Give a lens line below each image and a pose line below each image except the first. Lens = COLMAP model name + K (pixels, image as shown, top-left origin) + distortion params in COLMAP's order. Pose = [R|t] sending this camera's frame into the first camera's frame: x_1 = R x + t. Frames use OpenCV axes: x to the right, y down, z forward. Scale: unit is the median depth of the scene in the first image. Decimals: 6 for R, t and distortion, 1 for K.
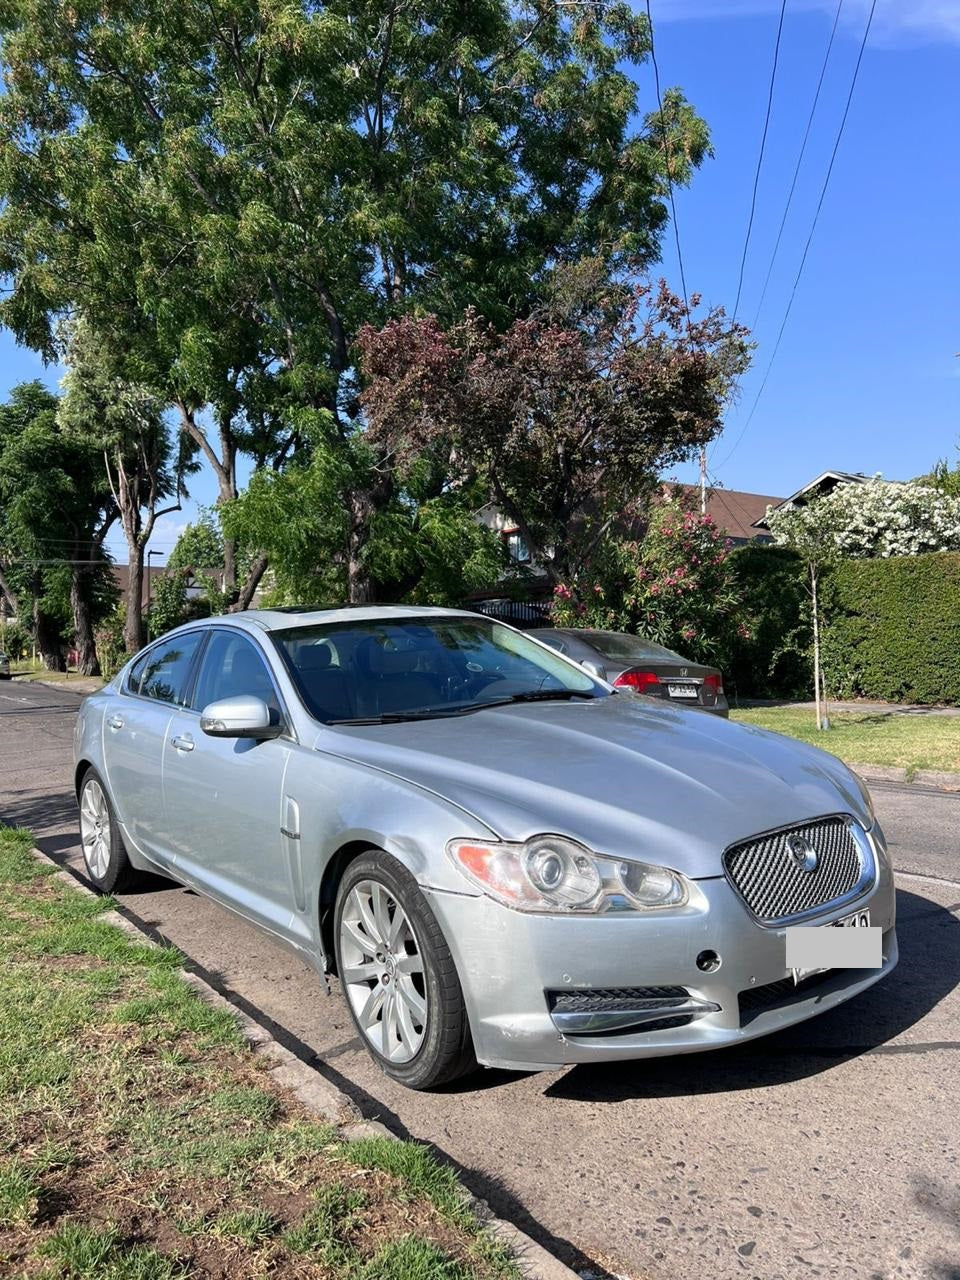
lens RADIAL K [[997.6, 0, 469.2], [0, 997.6, 632.9], [0, 0, 1]] dist [0.008638, -0.000368]
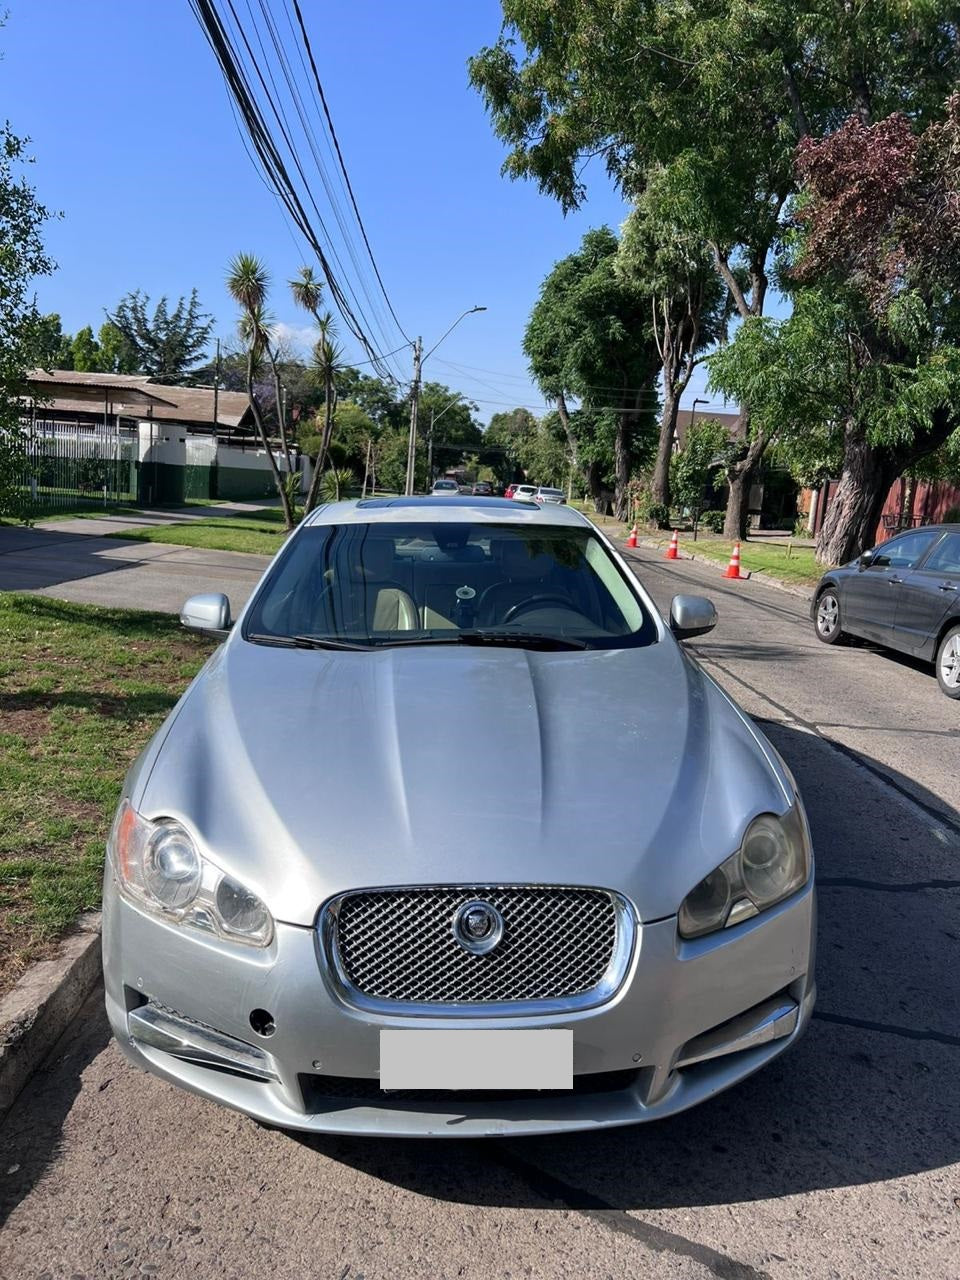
lens RADIAL K [[997.6, 0, 476.0], [0, 997.6, 637.6], [0, 0, 1]] dist [0.008638, -0.000368]
pose [[0.832495, 0.144815, -0.534772, 0.275951], [-0.059630, 0.983048, 0.173379, -0.041806], [0.550815, -0.112449, 0.827018, 0.178167]]
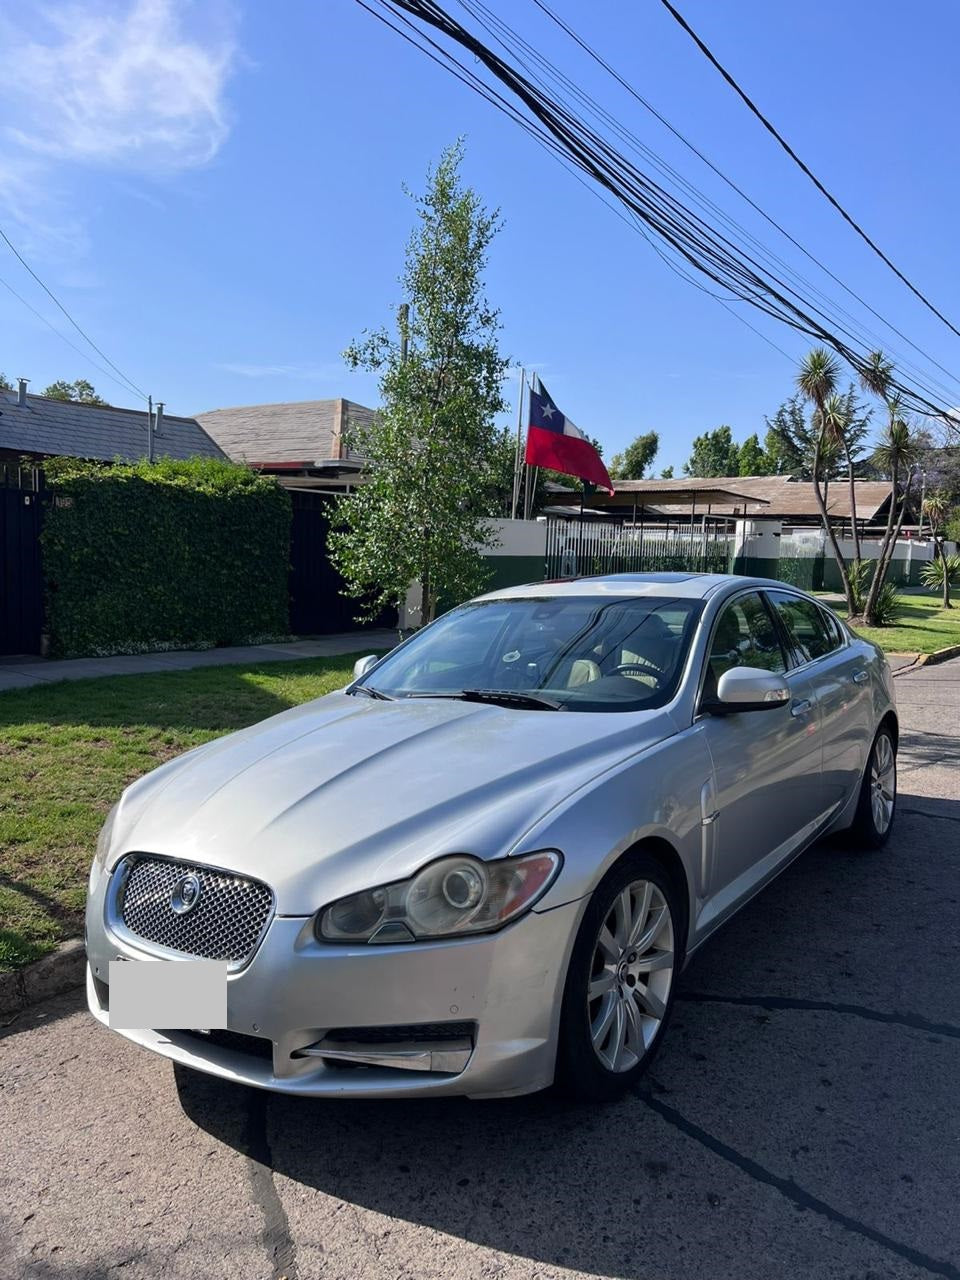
lens RADIAL K [[997.6, 0, 470.7], [0, 997.6, 640.8], [0, 0, 1]] dist [0.008638, -0.000368]
pose [[0.293630, 0.099646, -0.950711, 0.505084], [-0.001535, 0.994600, 0.103772, -0.042929], [0.955918, -0.029011, 0.292197, 0.396266]]
